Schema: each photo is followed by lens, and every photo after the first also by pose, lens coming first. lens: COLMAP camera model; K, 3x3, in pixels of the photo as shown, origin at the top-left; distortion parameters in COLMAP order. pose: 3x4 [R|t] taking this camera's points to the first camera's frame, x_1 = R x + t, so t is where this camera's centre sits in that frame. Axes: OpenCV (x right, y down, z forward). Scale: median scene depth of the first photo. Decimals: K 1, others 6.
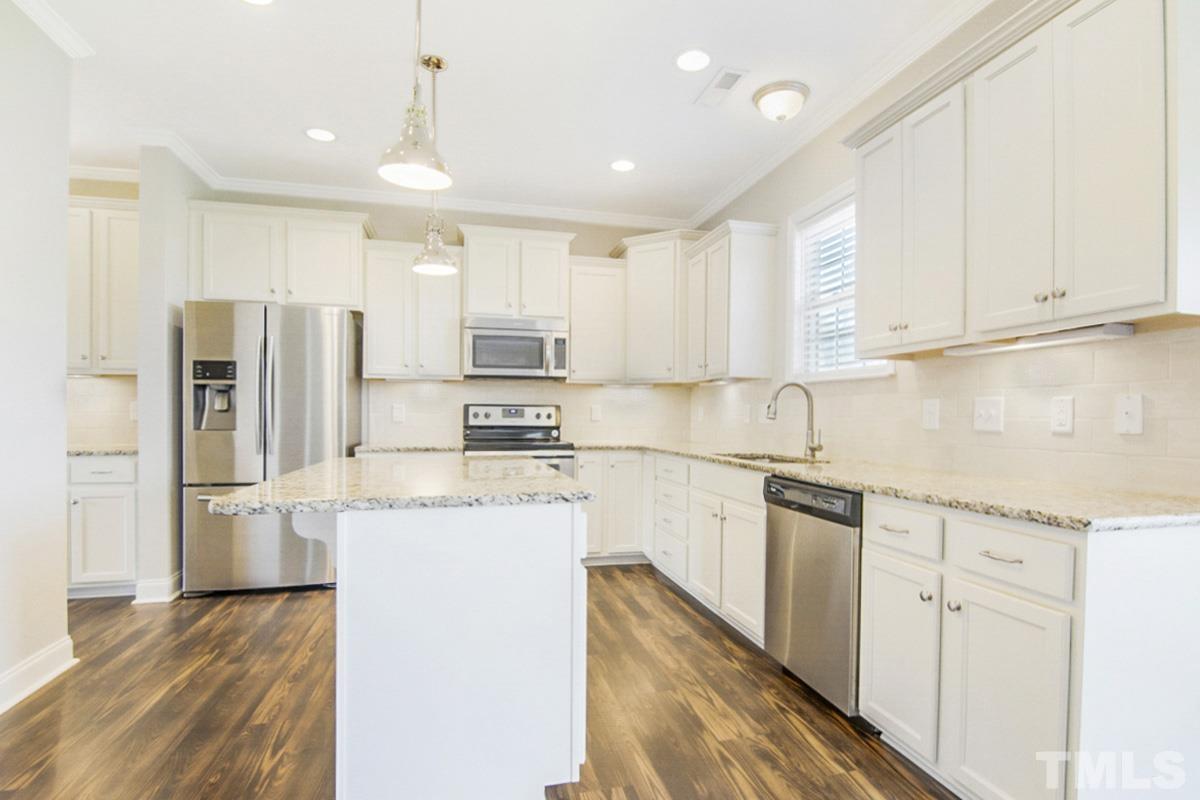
lens RADIAL K [[606.4, 0, 620.4], [0, 606.4, 420.8], [0, 0, 1]] dist [-0.001760, -0.003777]
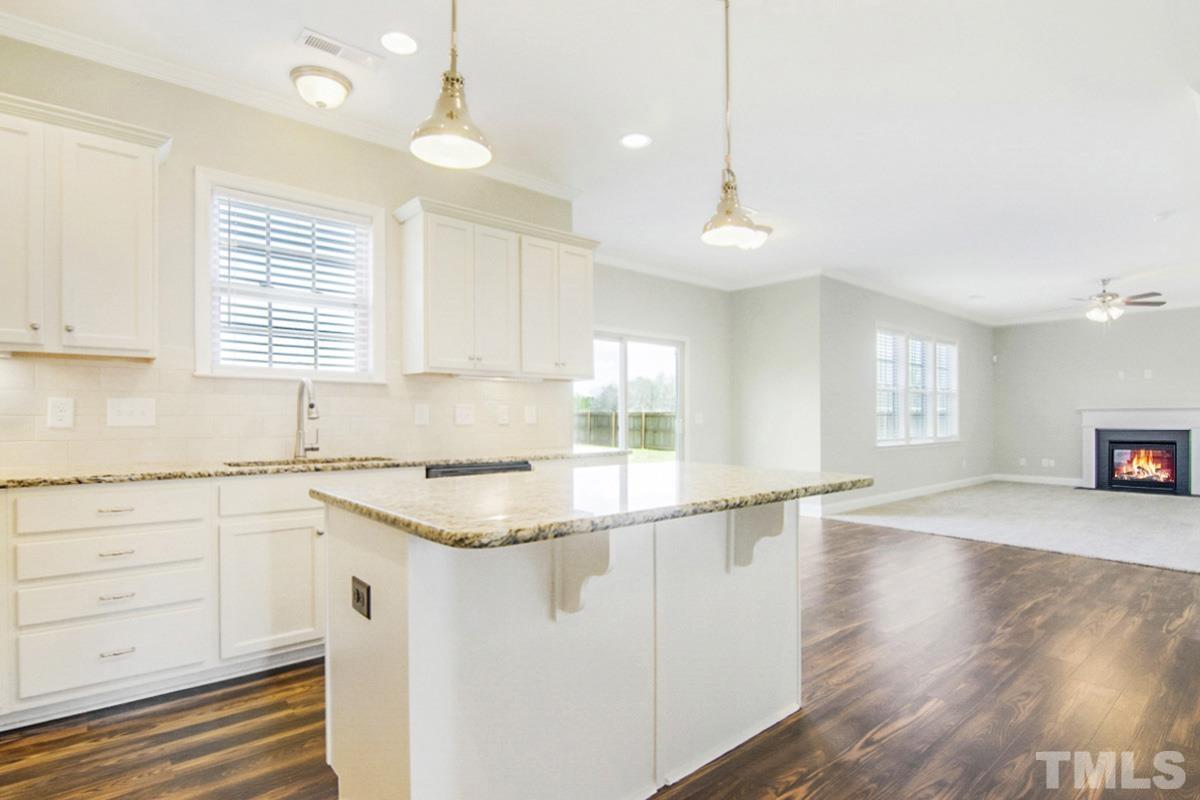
lens RADIAL K [[606.4, 0, 599.3], [0, 606.4, 410.3], [0, 0, 1]] dist [-0.001760, -0.003777]
pose [[-0.429558, 0.004747, 0.903027, -0.615932], [0.005674, 0.999981, -0.002558, -0.009204], [-0.903021, 0.004025, -0.429577, 0.797301]]
